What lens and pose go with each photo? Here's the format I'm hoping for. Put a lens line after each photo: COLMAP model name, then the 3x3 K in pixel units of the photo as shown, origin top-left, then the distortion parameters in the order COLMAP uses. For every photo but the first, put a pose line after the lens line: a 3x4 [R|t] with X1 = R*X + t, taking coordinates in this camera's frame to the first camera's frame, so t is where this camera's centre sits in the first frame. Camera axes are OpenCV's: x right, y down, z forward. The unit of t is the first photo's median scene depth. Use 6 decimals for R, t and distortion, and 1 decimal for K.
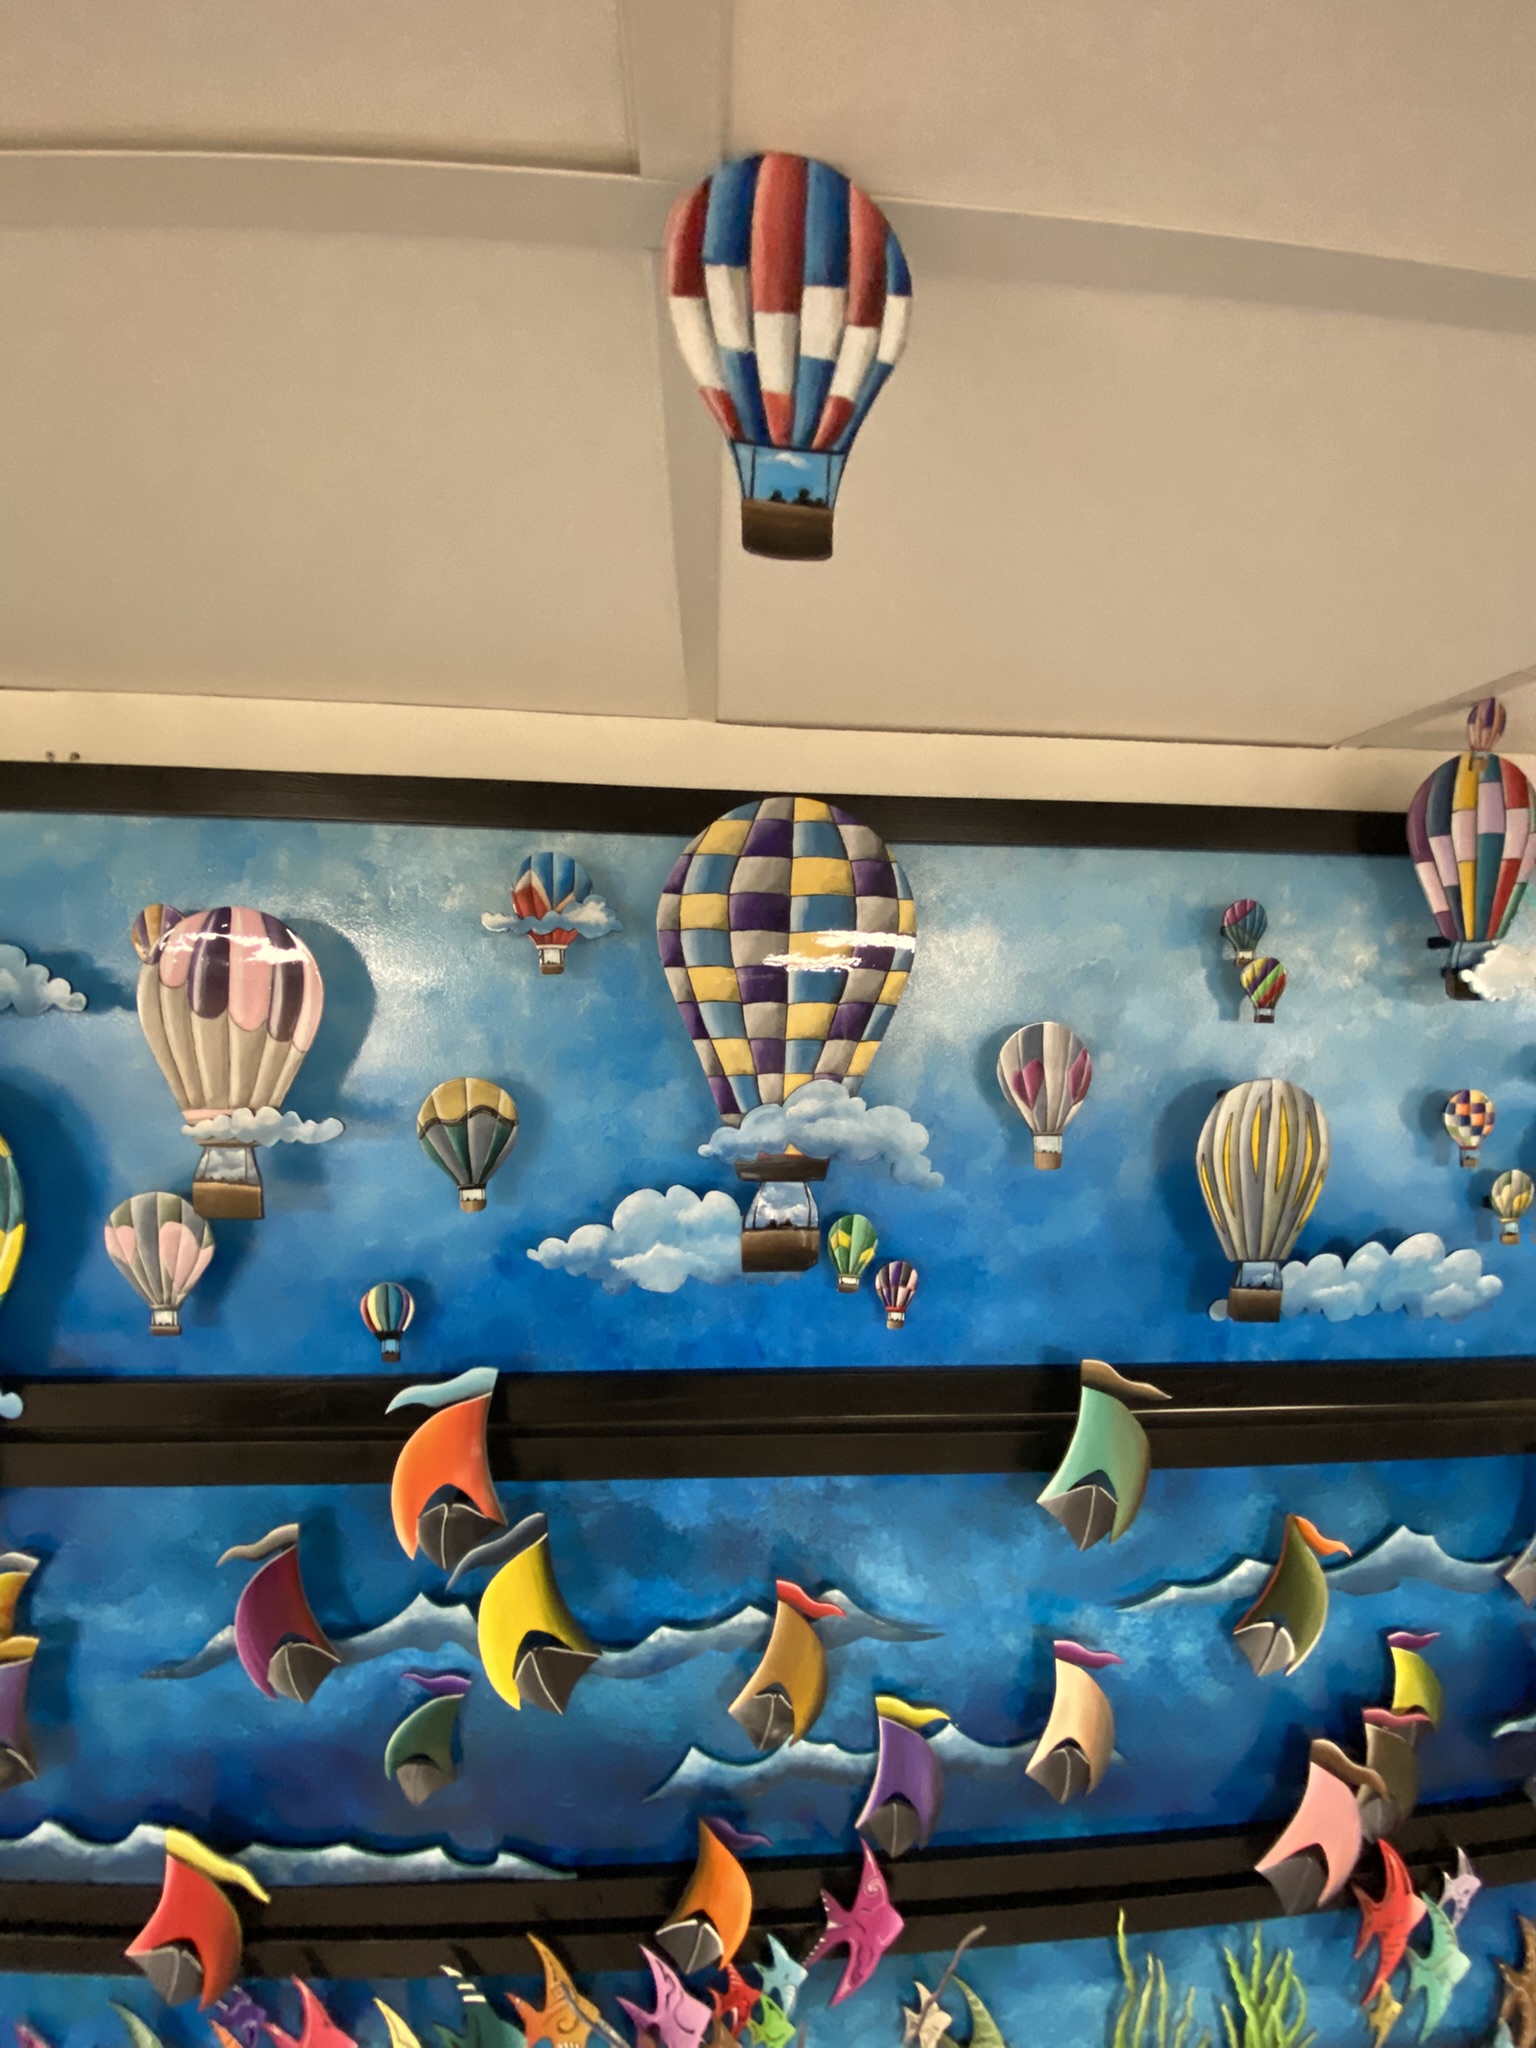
lens RADIAL K [[830.2, 0, 769.8], [0, 830.2, 1019.0], [0, 0, 1]] dist [0.009490, -0.013272]
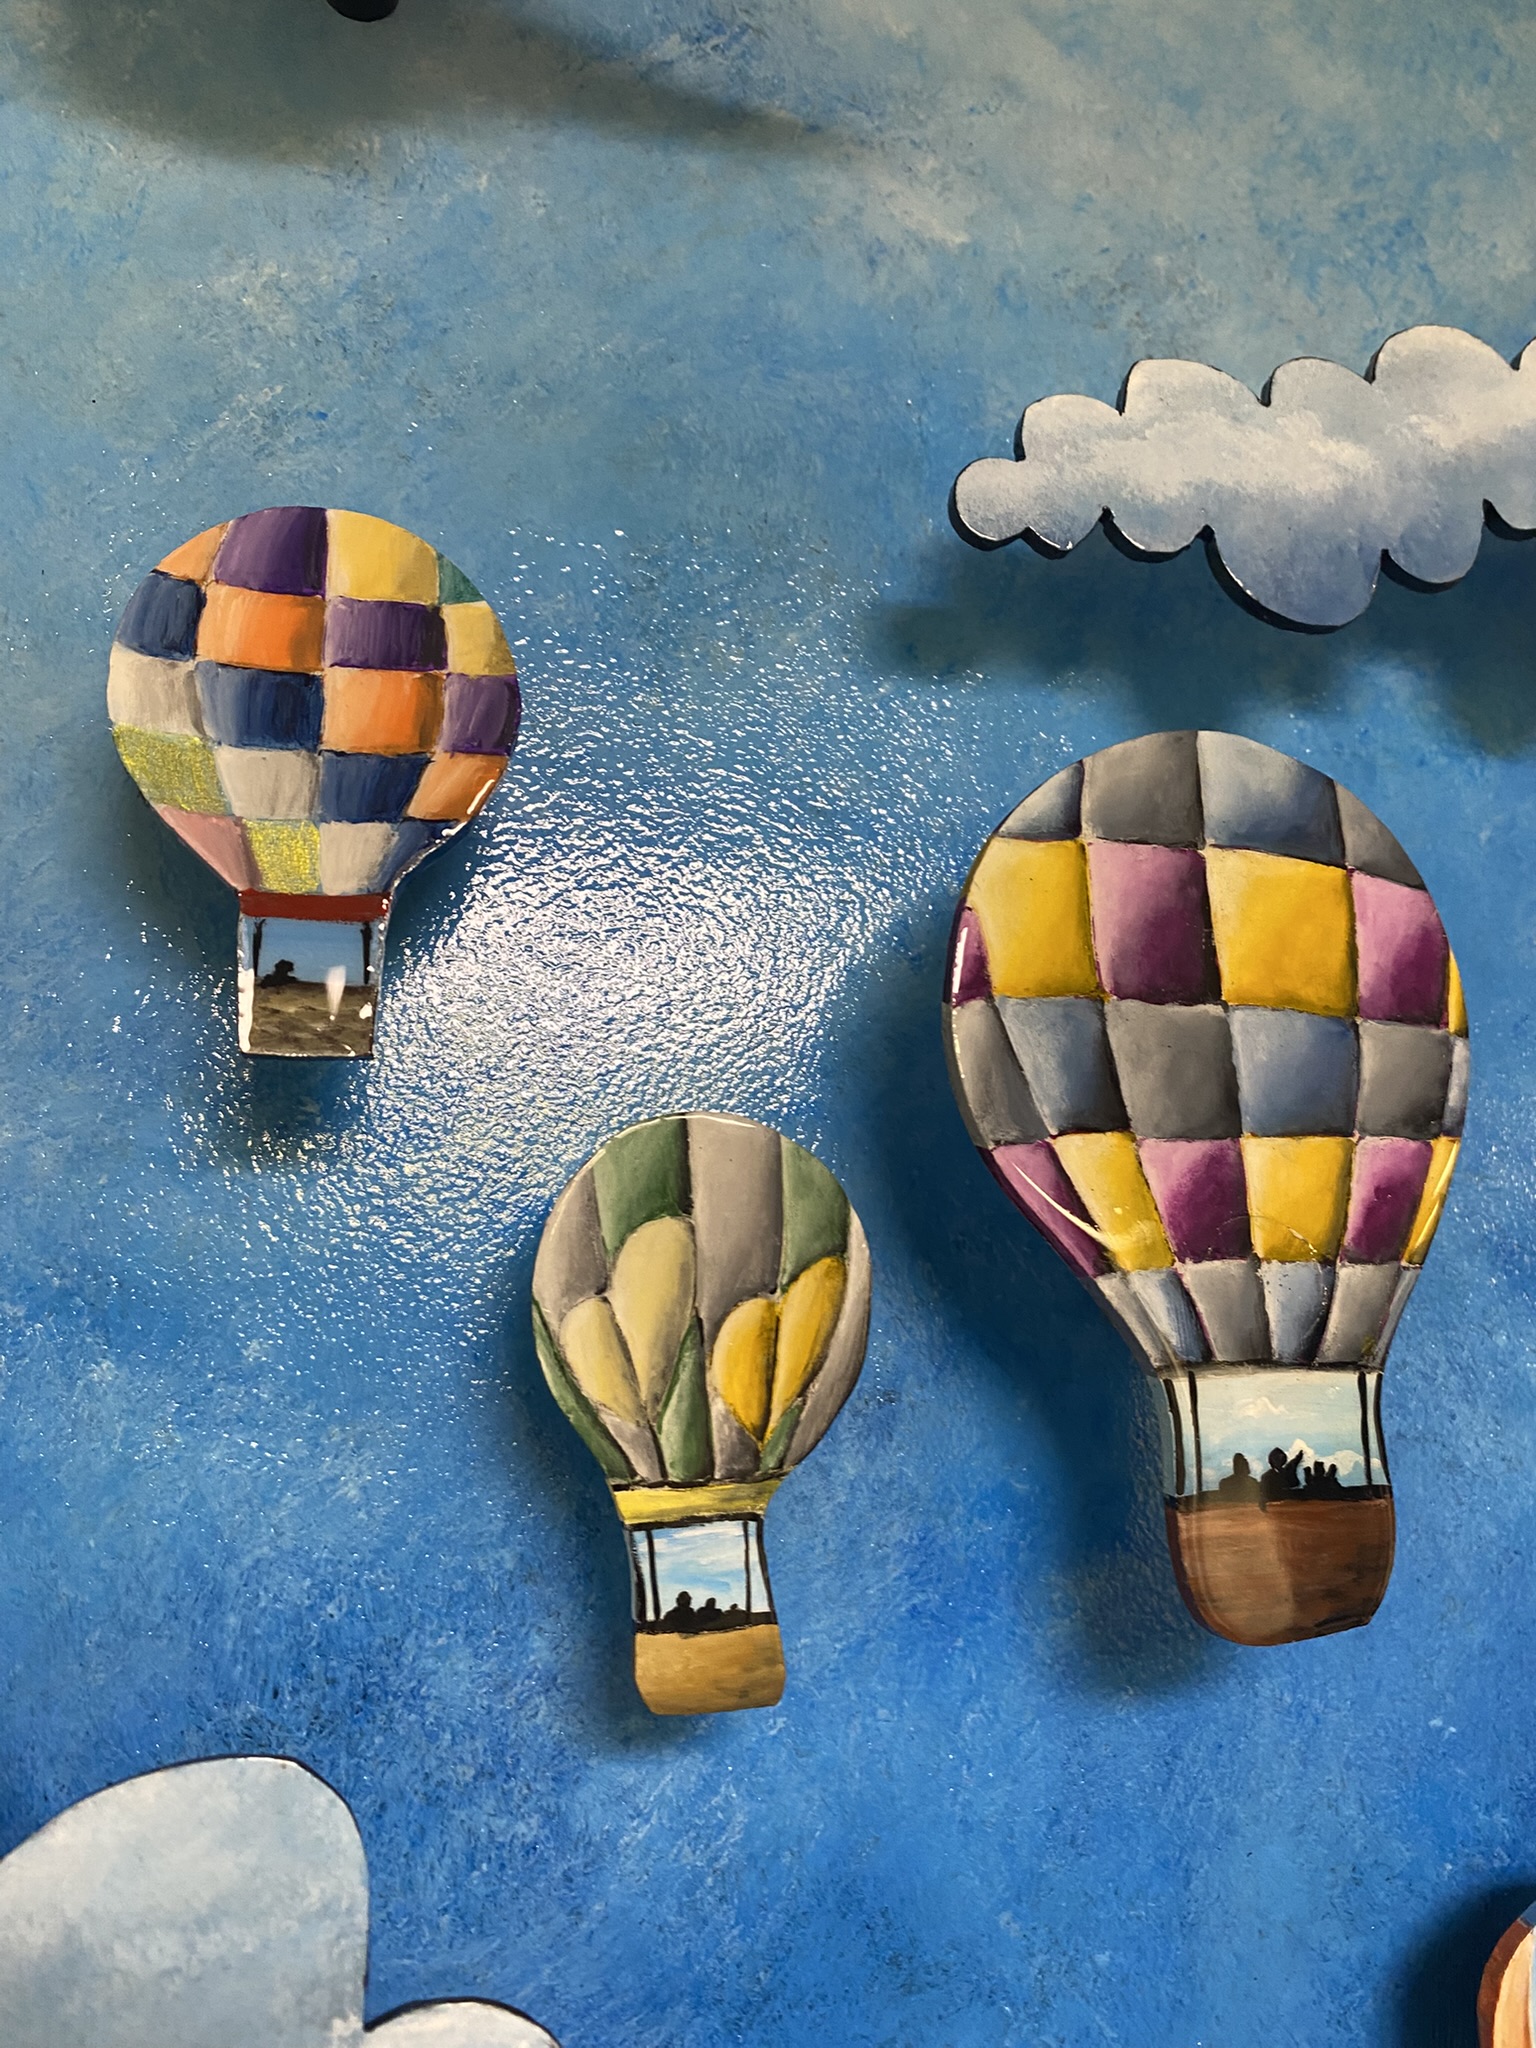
lens RADIAL K [[1565.9, 0, 742.2], [0, 1565.9, 1087.4], [0, 0, 1]] dist [0.027462, -0.040137]
pose [[0.976884, 0.031164, 0.211487, 0.917532], [0.026643, 0.963853, -0.265098, 0.264869], [-0.212104, 0.264604, 0.940742, 0.819011]]
